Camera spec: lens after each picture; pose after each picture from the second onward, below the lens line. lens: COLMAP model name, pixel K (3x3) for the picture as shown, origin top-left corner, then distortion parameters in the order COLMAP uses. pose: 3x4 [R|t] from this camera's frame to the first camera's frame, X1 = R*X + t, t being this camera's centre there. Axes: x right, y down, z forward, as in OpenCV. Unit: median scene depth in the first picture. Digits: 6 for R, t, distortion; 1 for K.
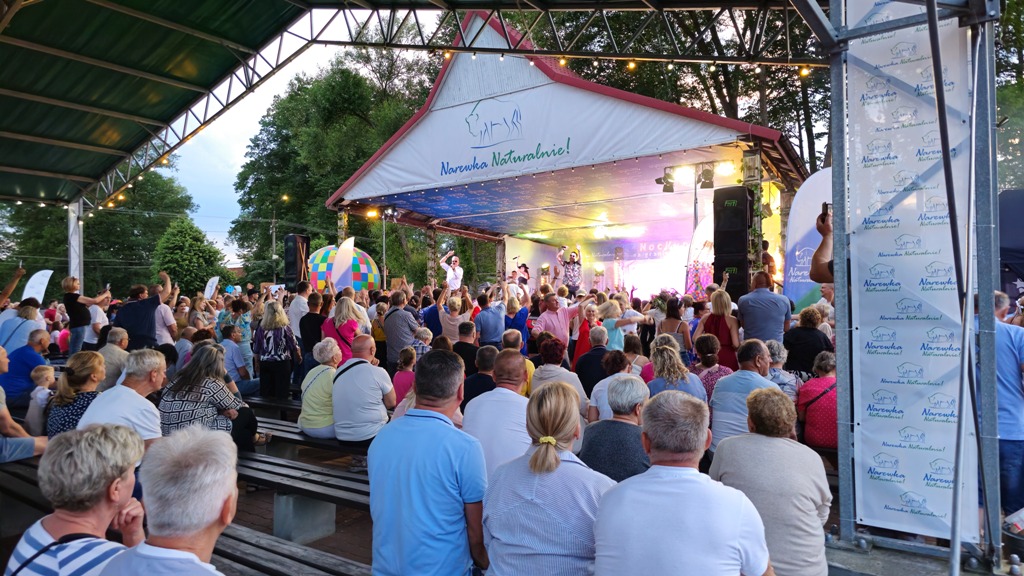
lens RADIAL K [[693.0, 0, 512.0], [0, 693.0, 288.0], [0, 0, 1]] dist [0.067173, -0.056603]
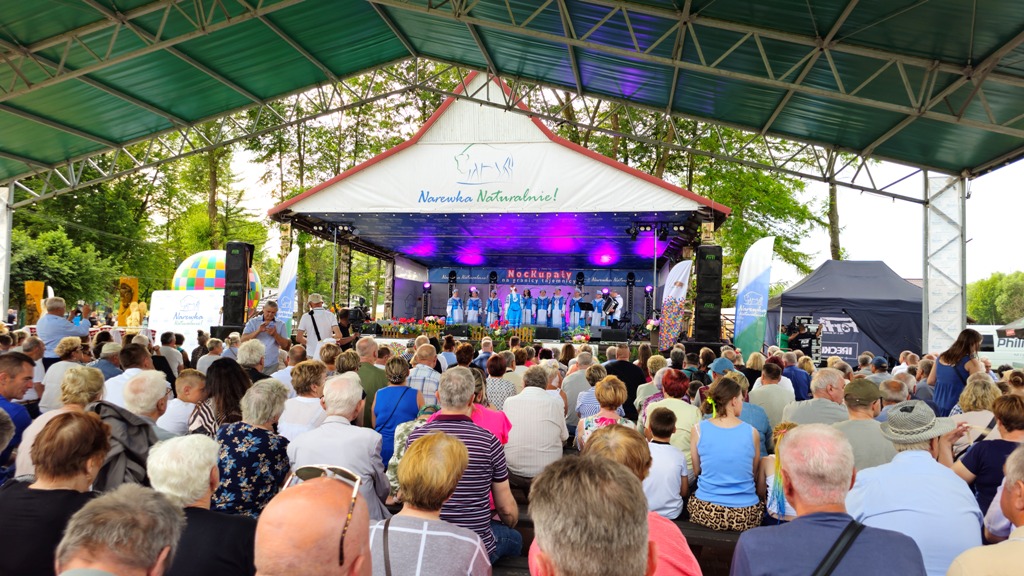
lens RADIAL K [[693.0, 0, 512.0], [0, 693.0, 288.0], [0, 0, 1]] dist [0.067173, -0.056603]
pose [[0.902269, 0.057427, 0.427333, -0.477186], [-0.047115, 0.998287, -0.034675, 0.004808], [-0.428592, 0.011153, 0.903429, -0.060810]]
